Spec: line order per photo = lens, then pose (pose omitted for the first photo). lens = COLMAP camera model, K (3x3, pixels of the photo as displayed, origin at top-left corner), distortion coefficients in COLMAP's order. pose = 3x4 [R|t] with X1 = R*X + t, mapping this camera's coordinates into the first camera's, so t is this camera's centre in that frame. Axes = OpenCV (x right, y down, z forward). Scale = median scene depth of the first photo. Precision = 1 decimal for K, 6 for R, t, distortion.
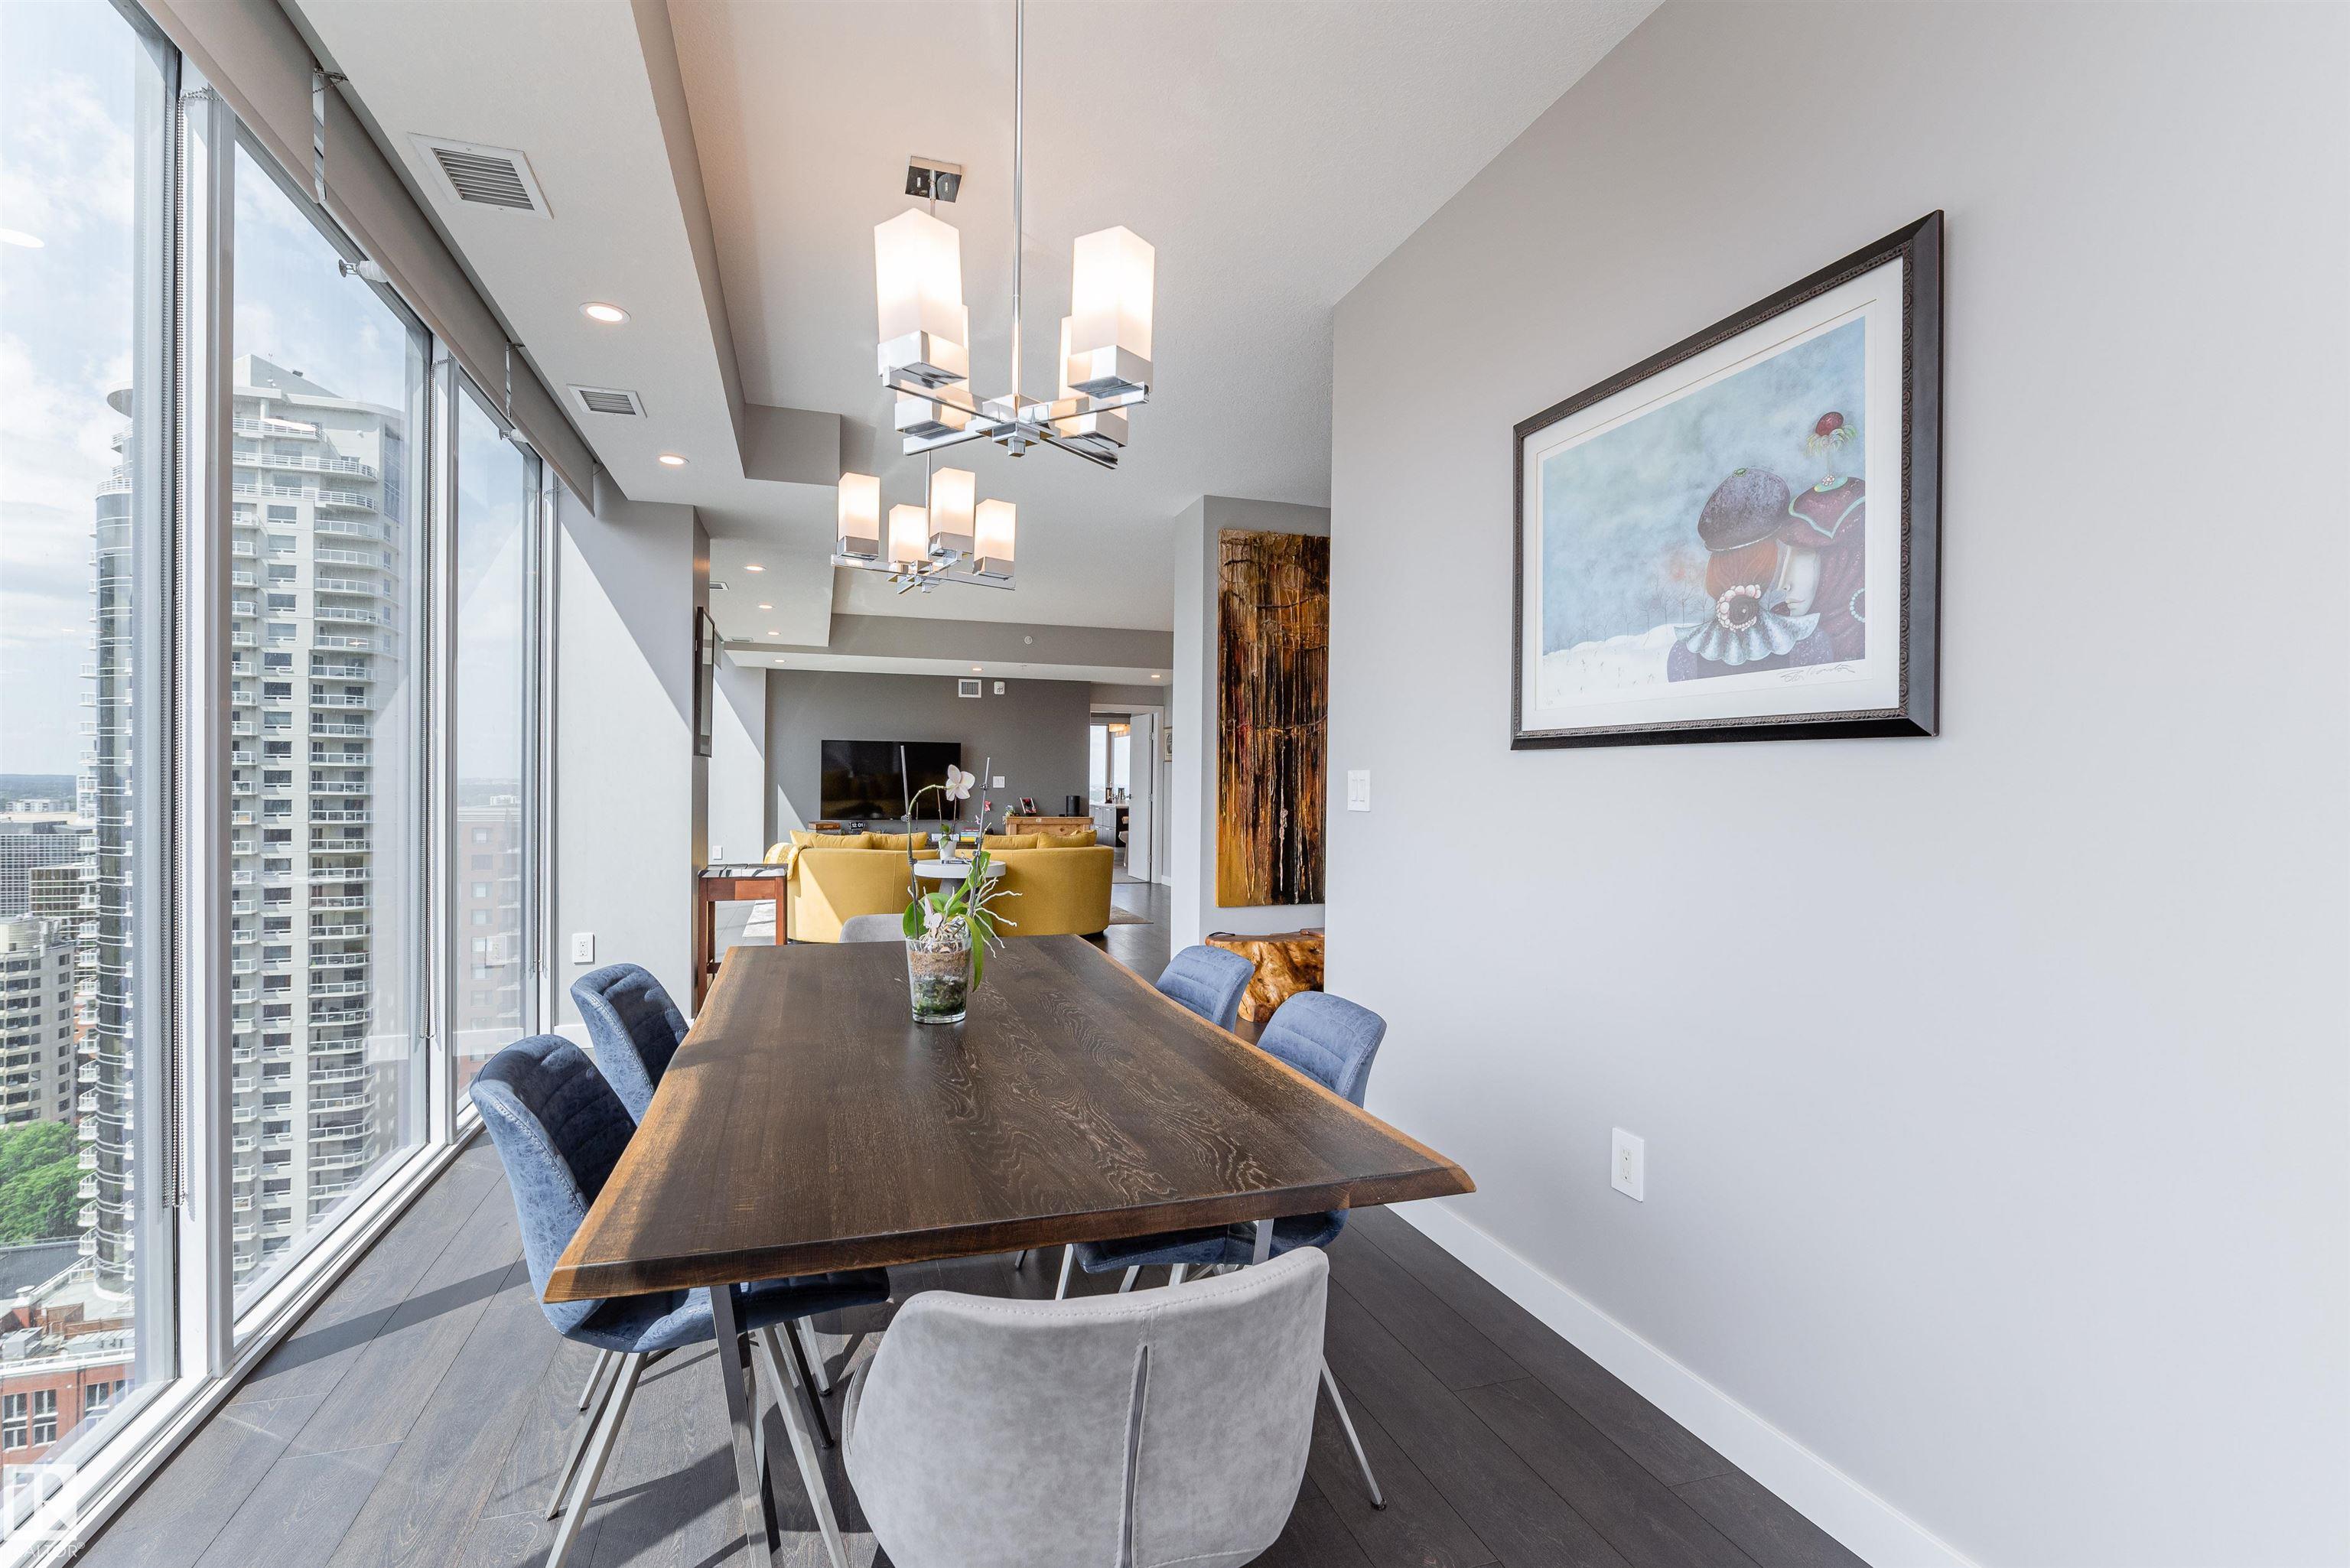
lens RADIAL K [[1047.9, 0, 1142.4], [0, 1047.9, 786.6], [0, 0, 1]] dist [0.000056, -0.000051]
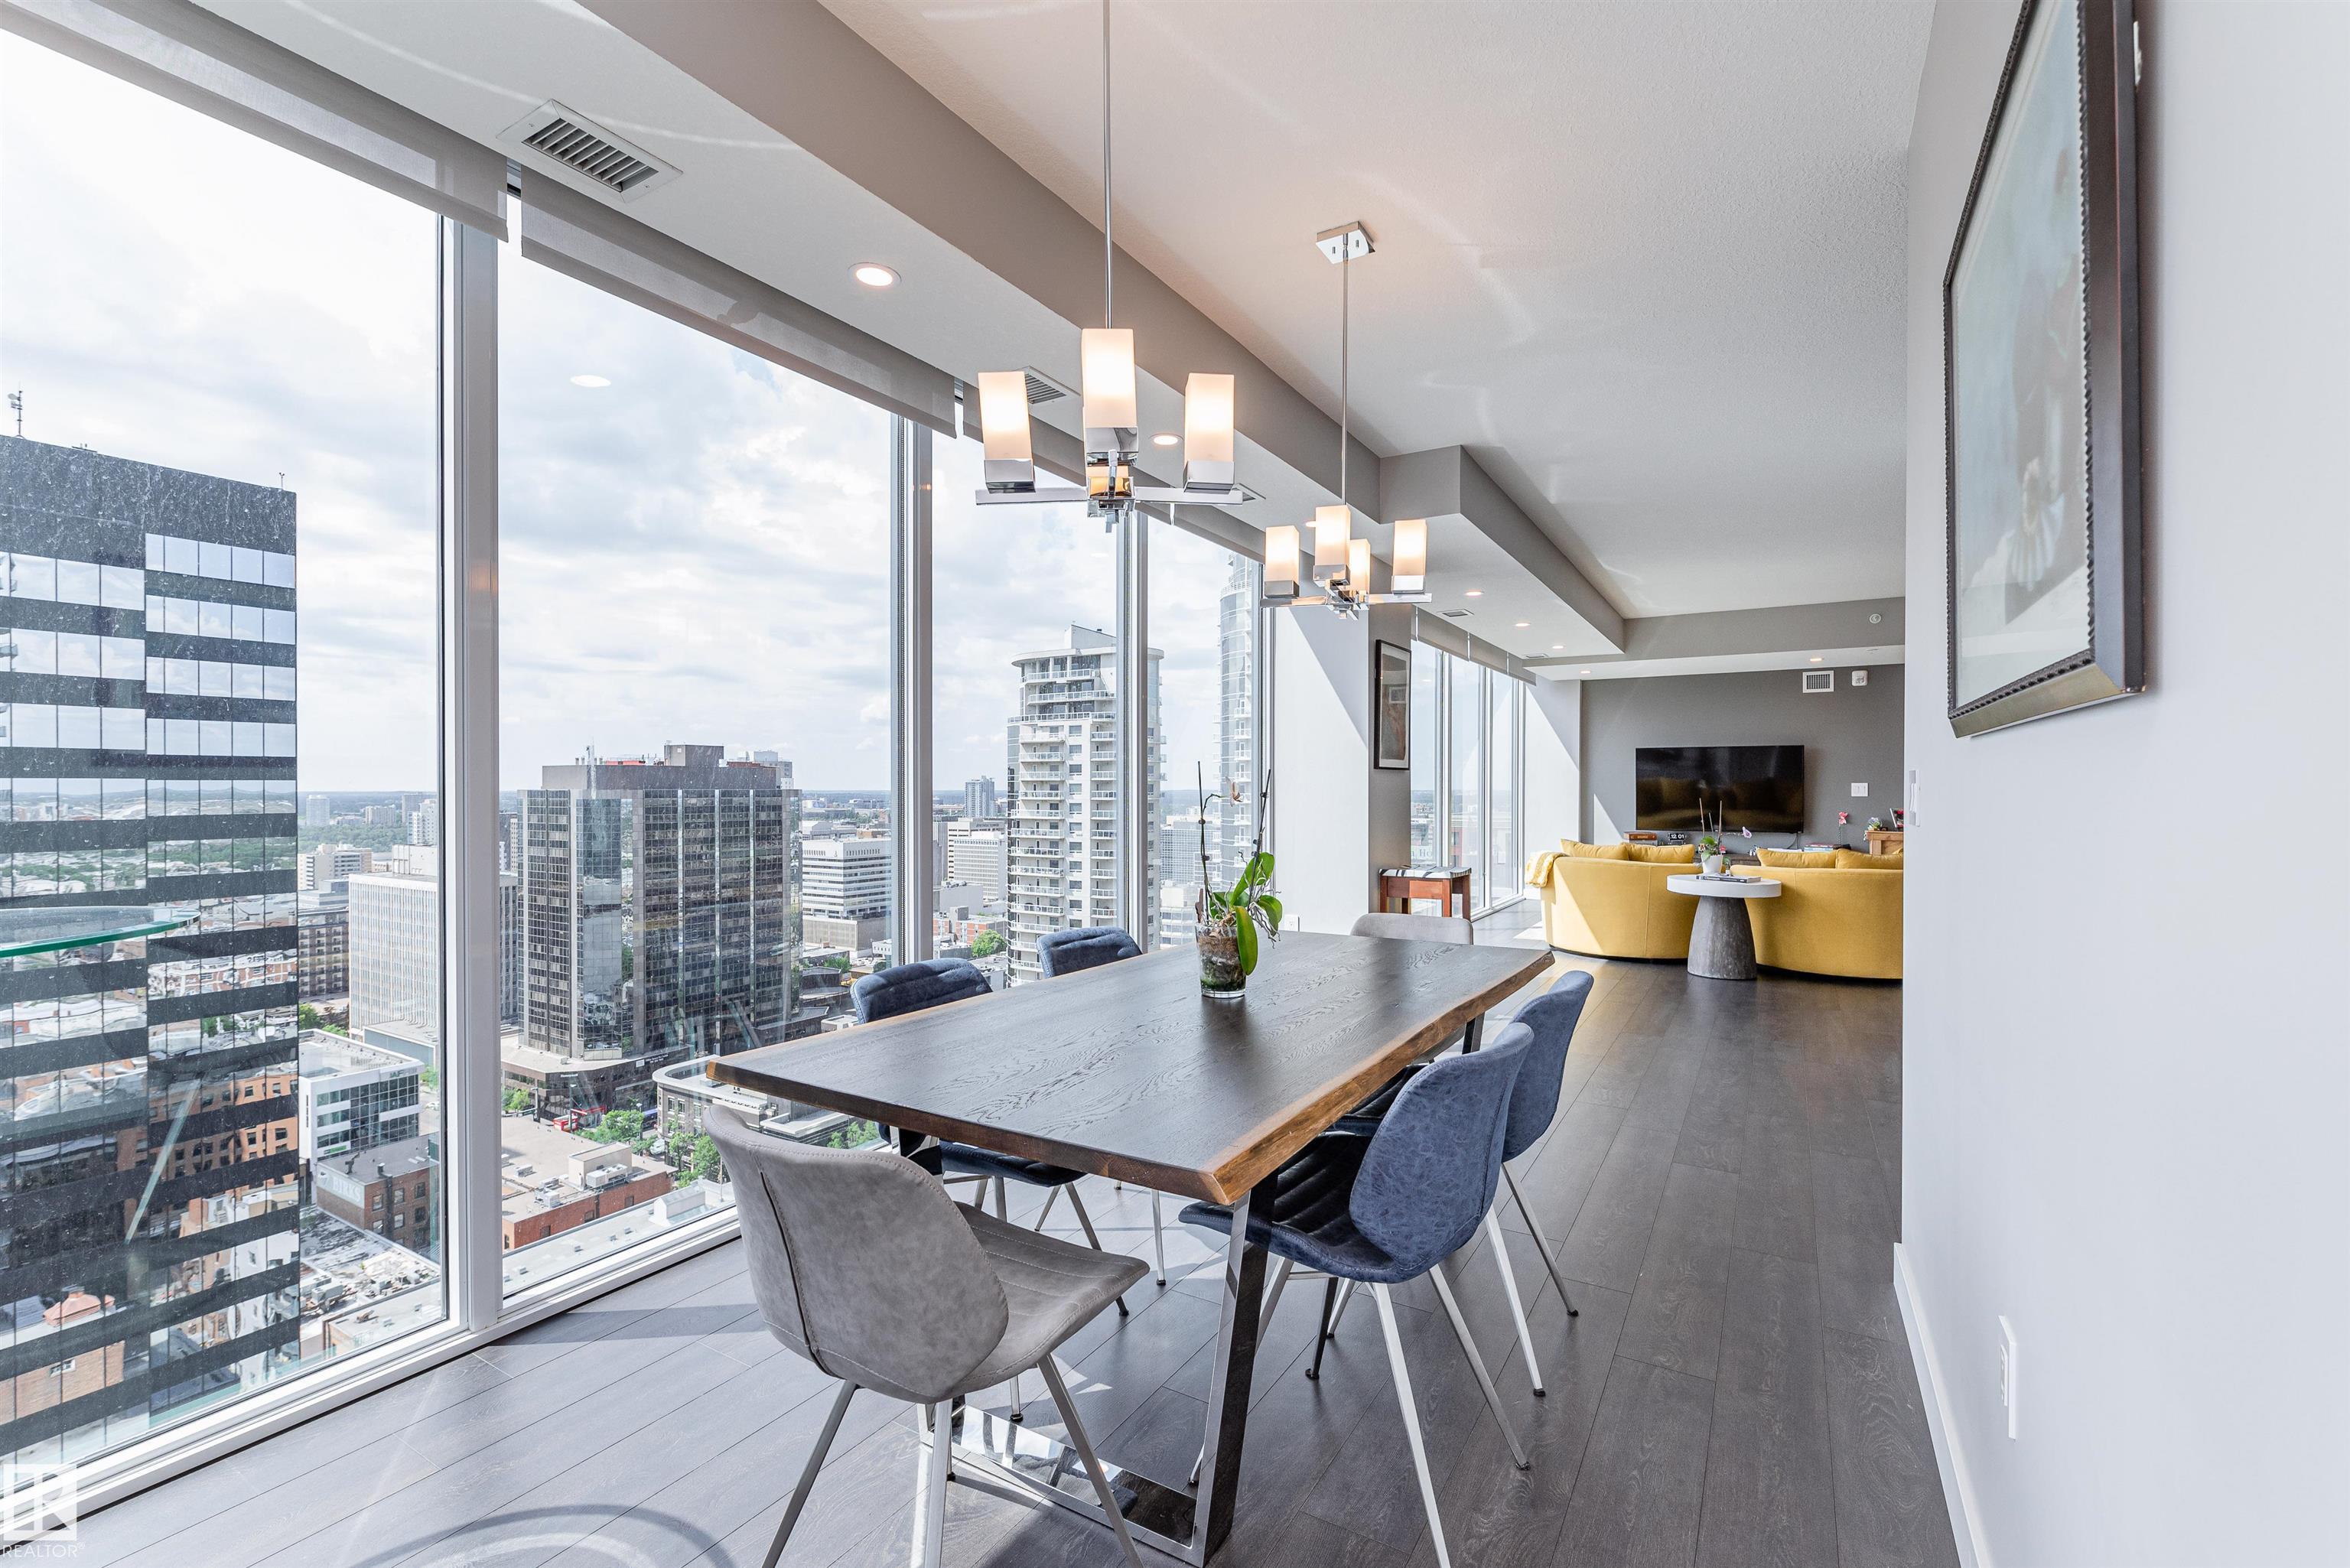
lens RADIAL K [[1021.8, 0, 1175.1], [0, 1021.8, 794.2], [0, 0, 1]] dist [0.009207, 0.000022]
pose [[0.668472, -0.004238, -0.743725, 0.113113], [0.002296, 0.999991, -0.003635, 0.001001], [0.743734, 0.000722, 0.668475, 0.039302]]
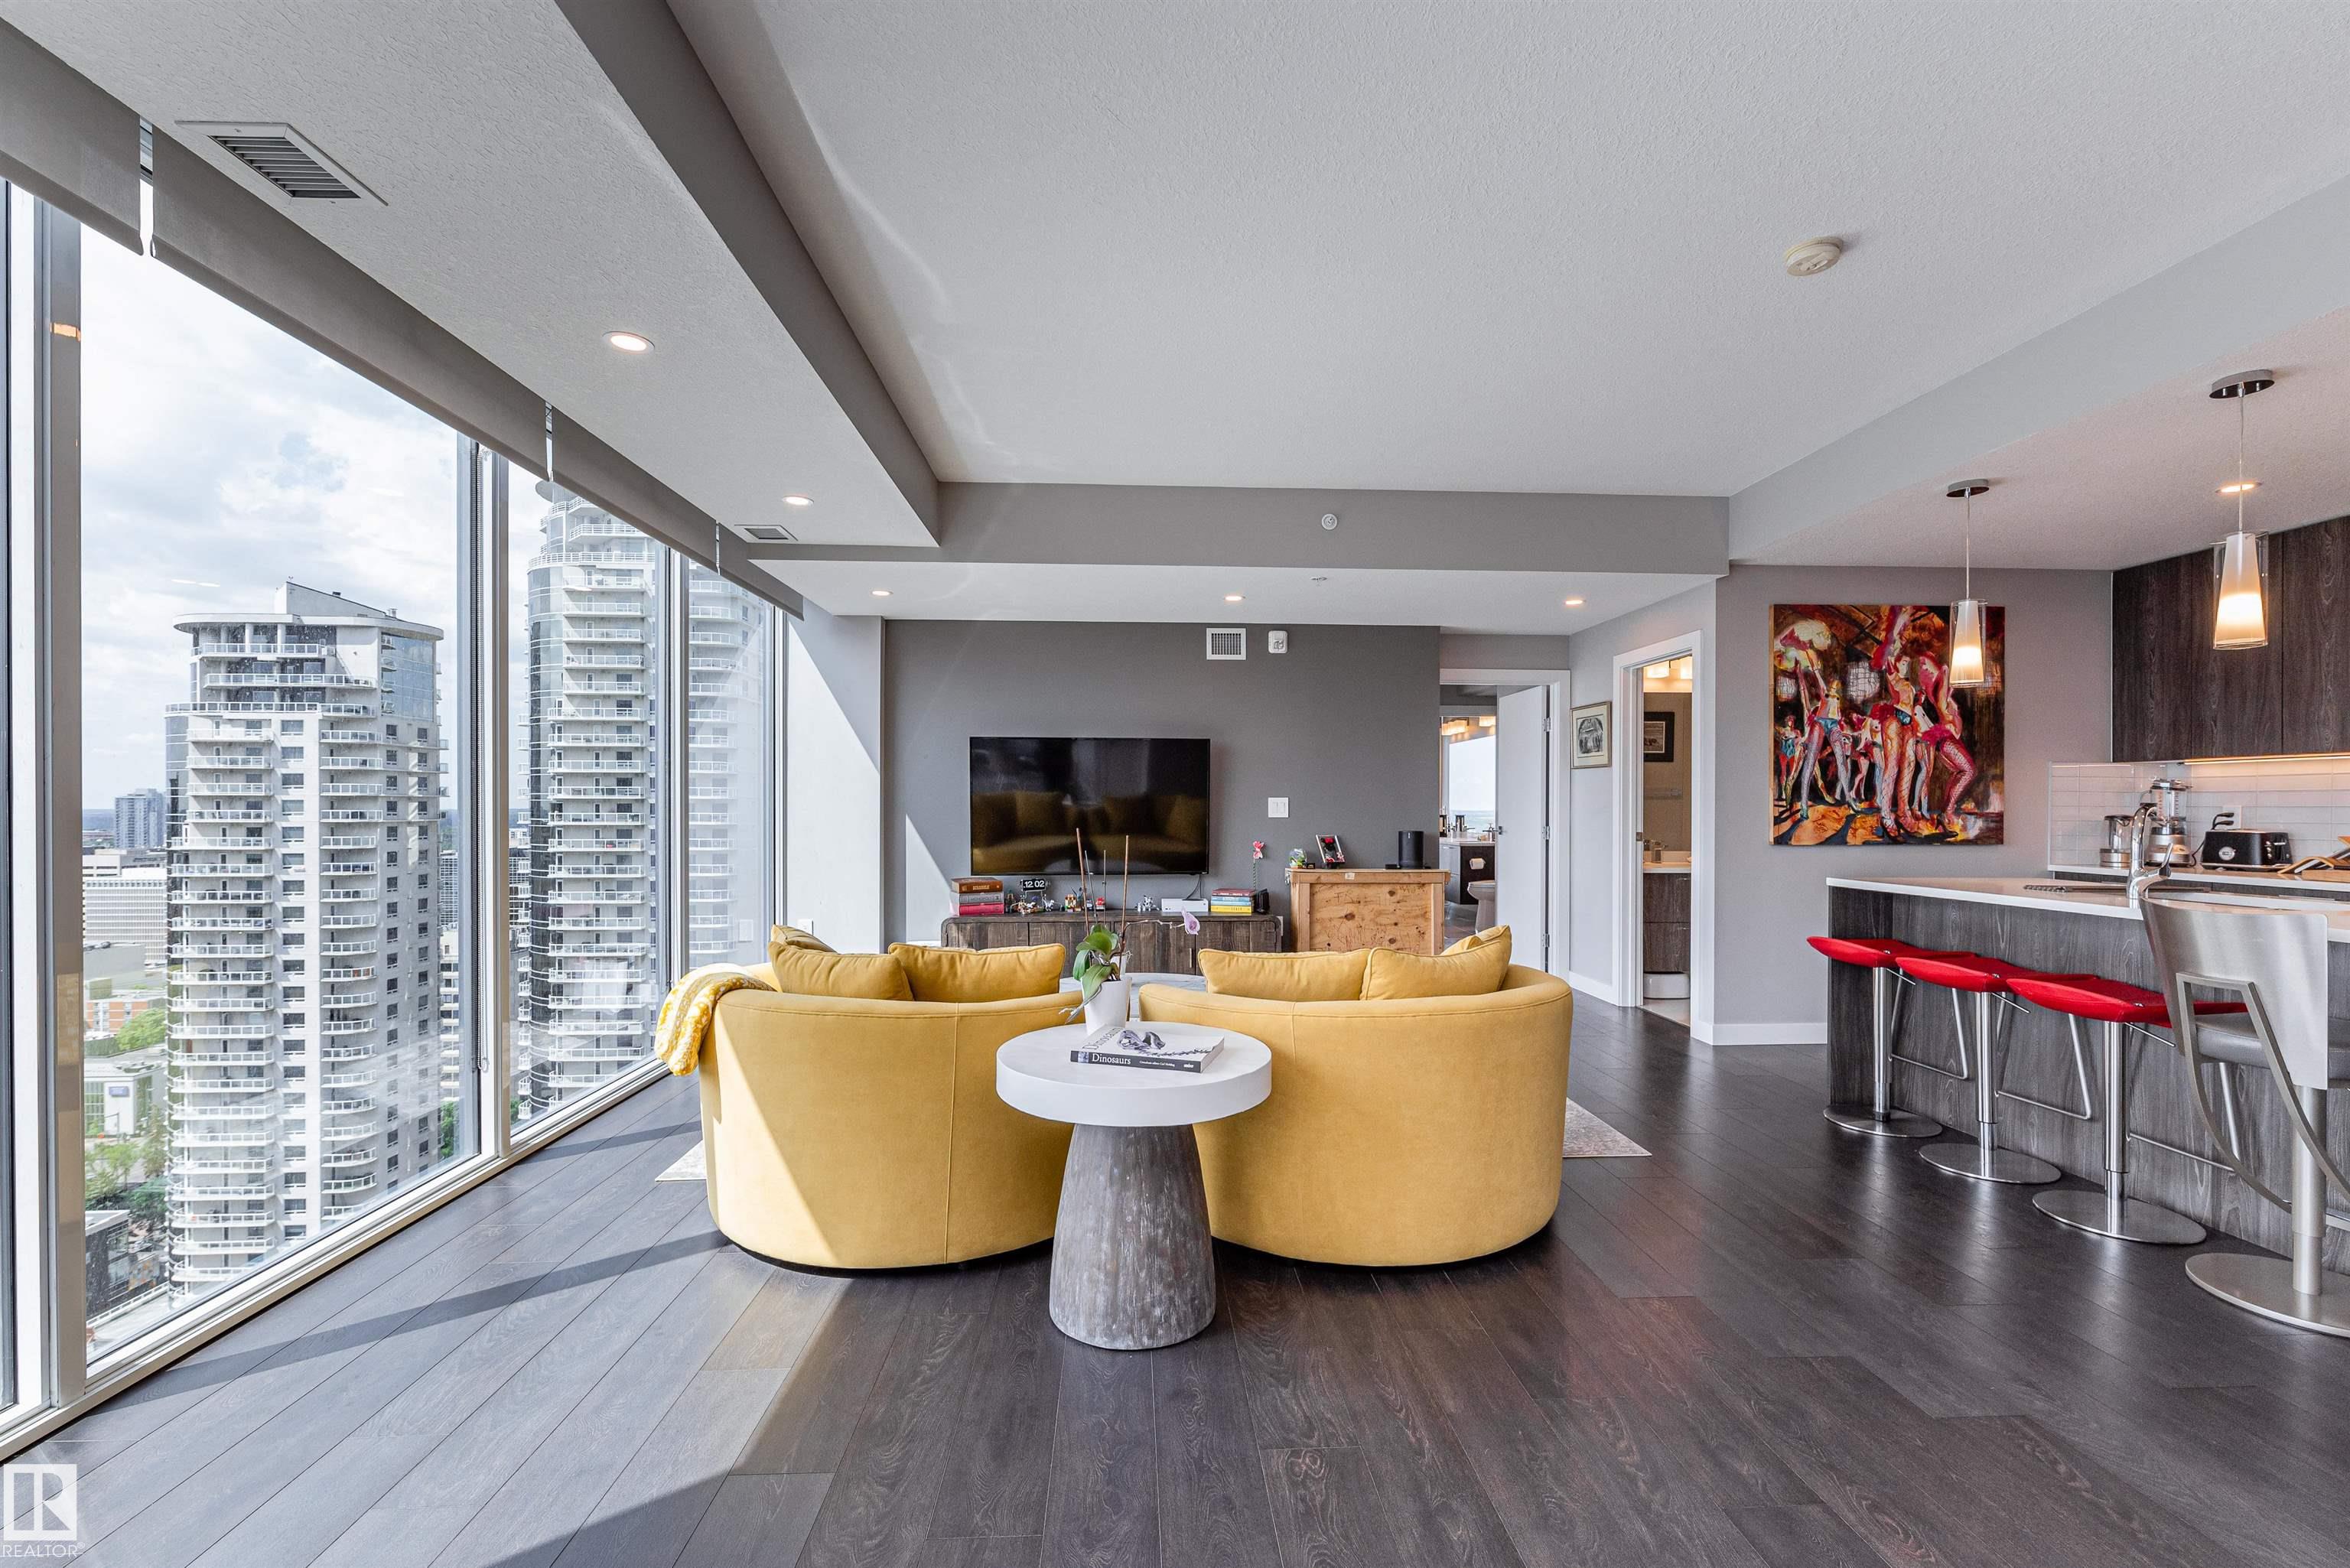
lens RADIAL K [[1021.8, 0, 1175.1], [0, 1021.8, 794.2], [0, 0, 1]] dist [0.009207, 0.000022]
pose [[0.968036, -0.011375, -0.250555, -0.053929], [0.006862, 0.999798, -0.018879, -0.001625], [0.250719, 0.016556, 0.967918, 0.465927]]
